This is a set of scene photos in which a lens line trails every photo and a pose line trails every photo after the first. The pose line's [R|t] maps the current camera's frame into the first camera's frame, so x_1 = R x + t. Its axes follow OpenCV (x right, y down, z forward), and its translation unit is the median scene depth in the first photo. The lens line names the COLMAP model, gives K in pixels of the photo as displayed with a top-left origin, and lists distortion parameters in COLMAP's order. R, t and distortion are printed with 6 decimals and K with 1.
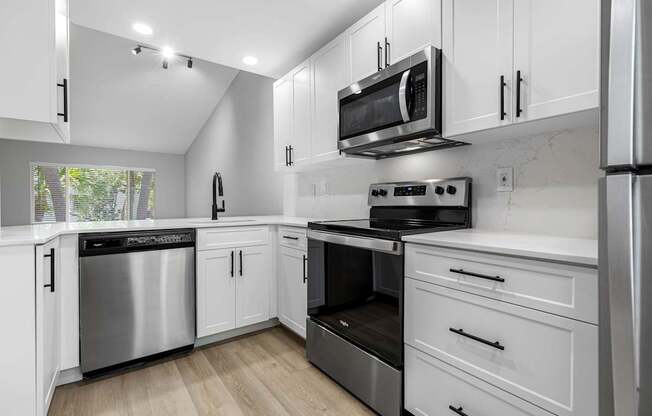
lens RADIAL K [[319.8, 0, 326.0], [0, 319.8, 208.0], [0, 0, 1]] dist [0.000077, 0.000018]
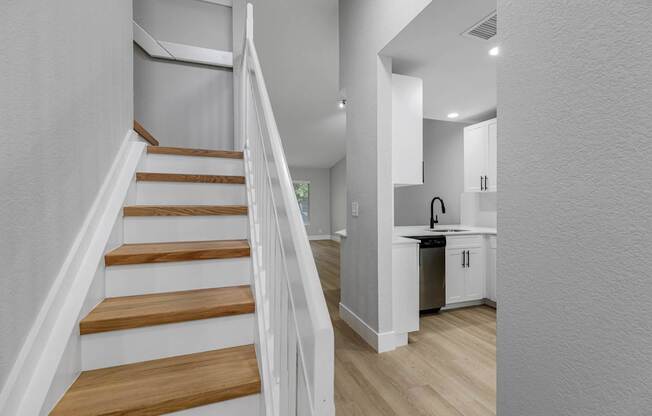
lens RADIAL K [[319.8, 0, 326.0], [0, 319.8, 208.0], [0, 0, 1]] dist [0.000077, 0.000018]
pose [[0.961596, 0.009704, -0.274299, -0.518405], [-0.011550, 0.999920, -0.005113, -0.055027], [0.274227, 0.008085, 0.961631, -0.672047]]
